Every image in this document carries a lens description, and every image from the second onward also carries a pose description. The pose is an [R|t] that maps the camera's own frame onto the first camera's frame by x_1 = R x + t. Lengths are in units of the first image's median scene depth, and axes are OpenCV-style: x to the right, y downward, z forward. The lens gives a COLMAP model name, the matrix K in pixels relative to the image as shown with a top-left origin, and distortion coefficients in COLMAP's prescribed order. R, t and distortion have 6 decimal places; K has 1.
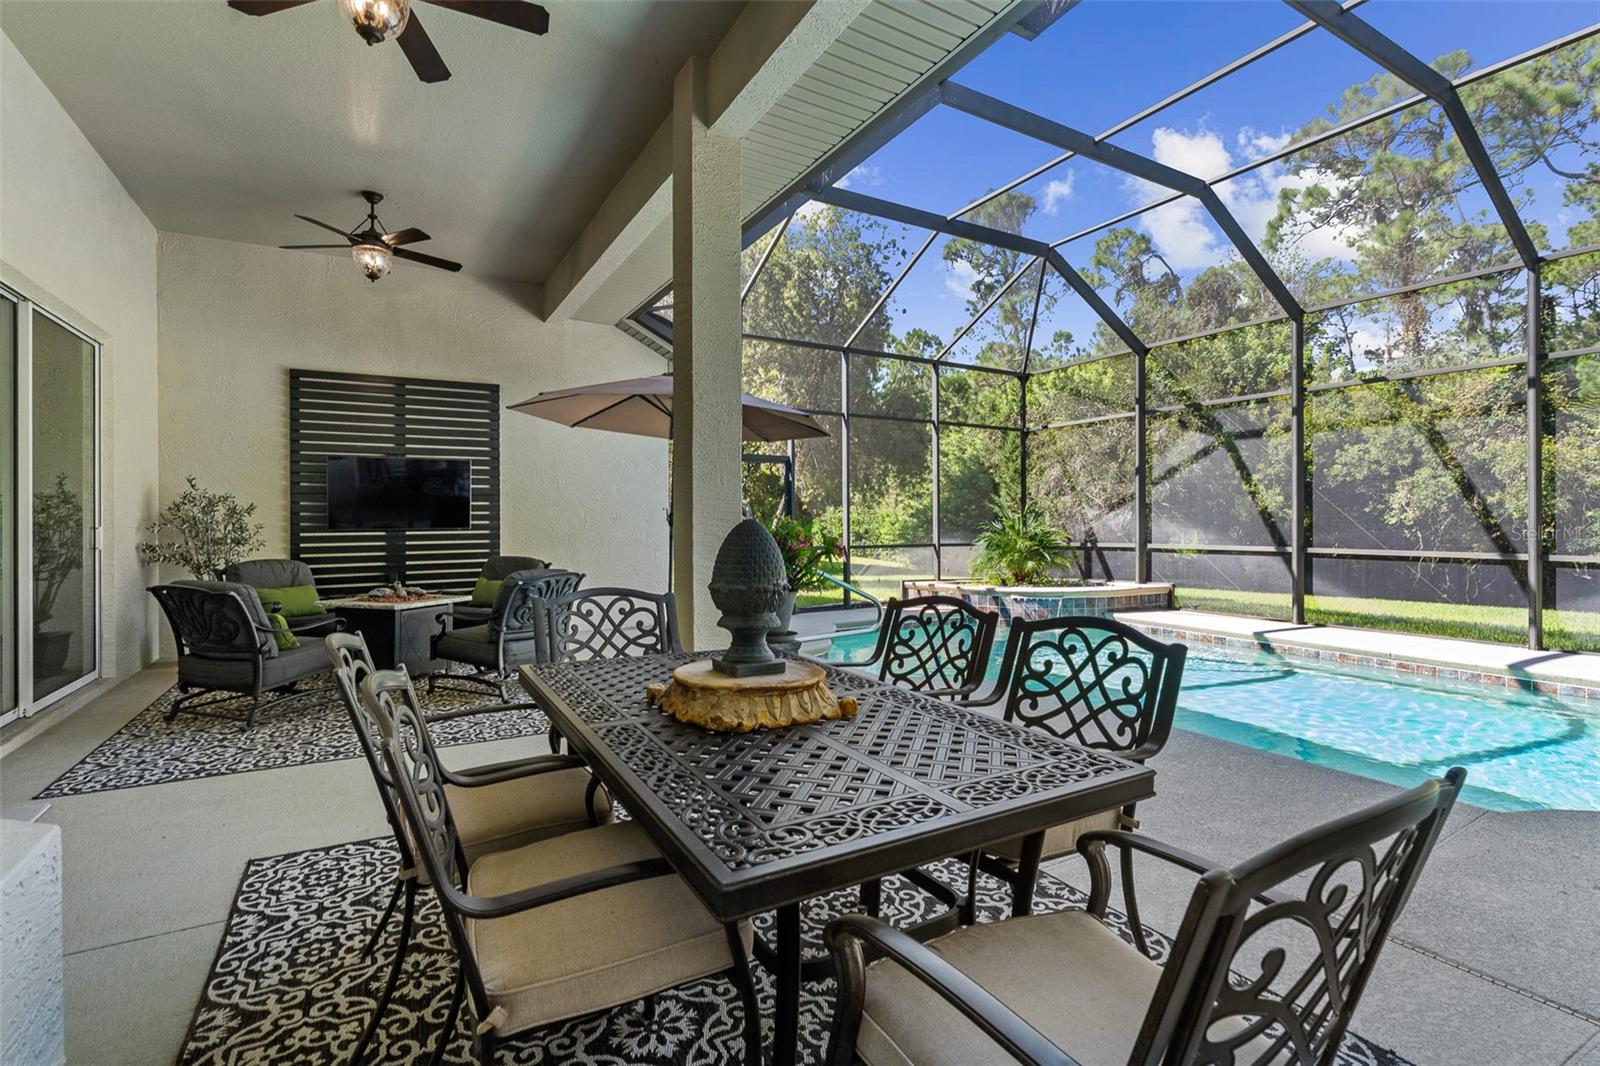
lens RADIAL K [[731.7, 0, 796.0], [0, 731.7, 516.4], [0, 0, 1]] dist [0.001940, -0.000130]
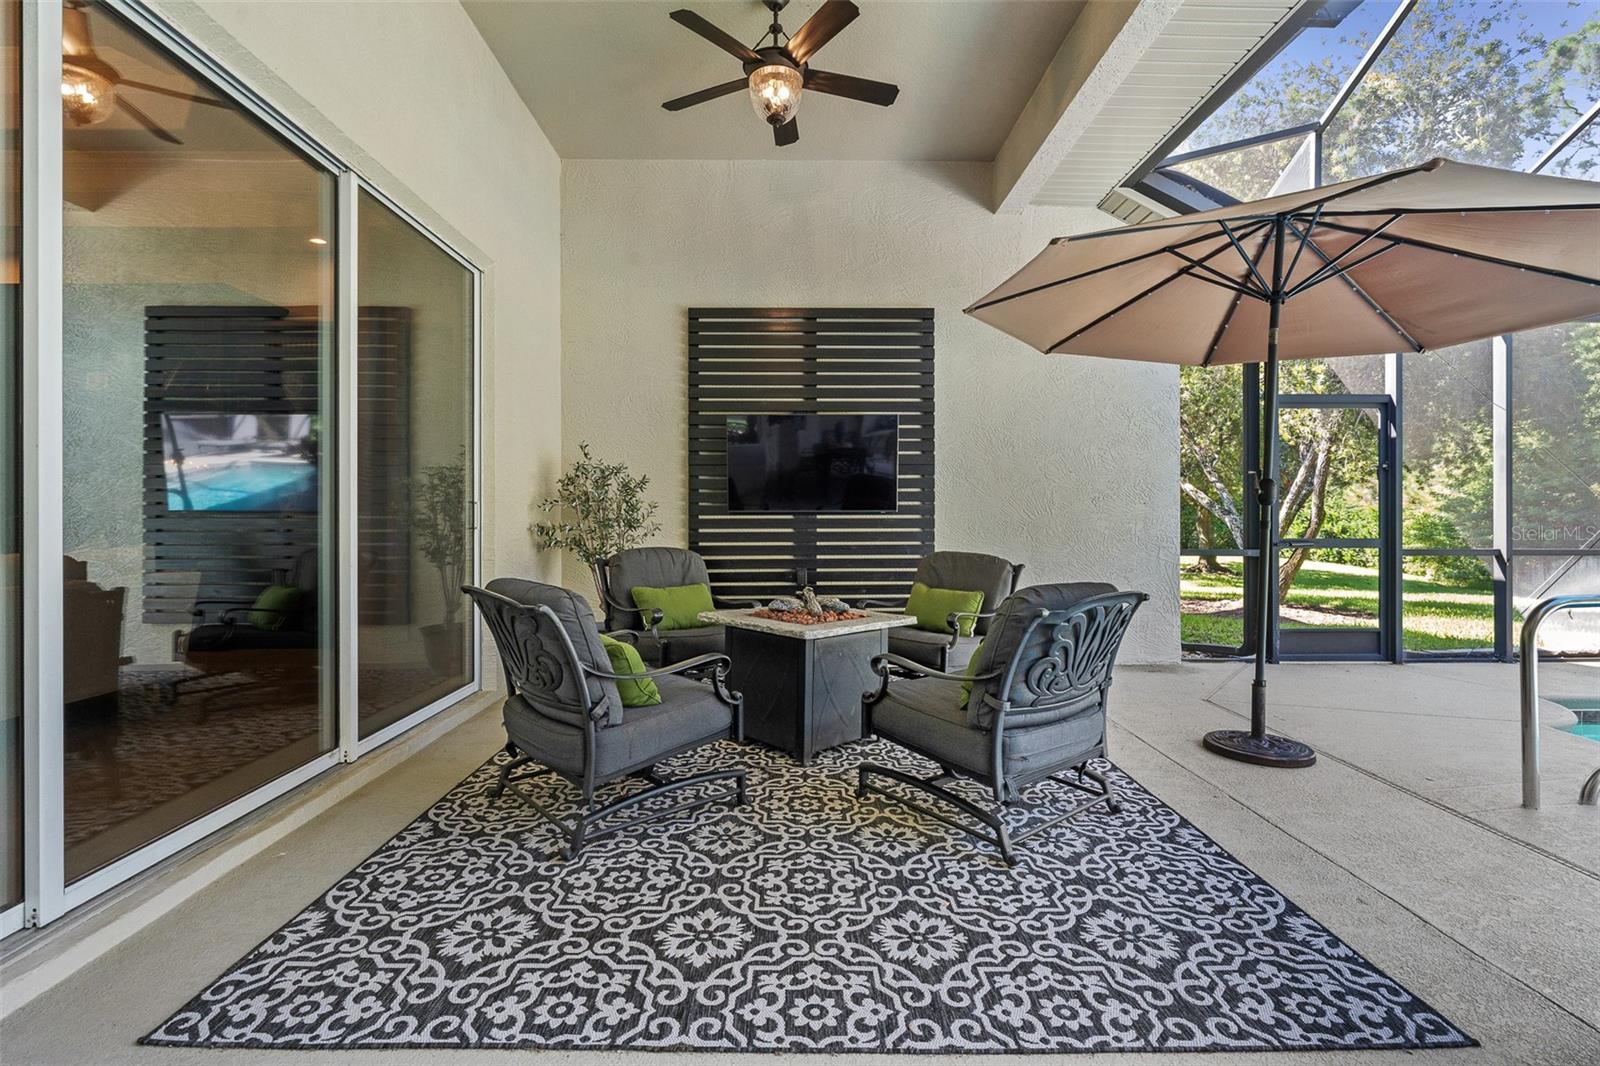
lens RADIAL K [[731.7, 0, 798.4], [0, 731.7, 521.3], [0, 0, 1]] dist [0.001940, -0.000130]
pose [[0.874980, 0.008442, -0.484085, -0.220667], [-0.002605, 0.999916, 0.012728, 0.021033], [0.484151, -0.009876, 0.874929, 0.396863]]
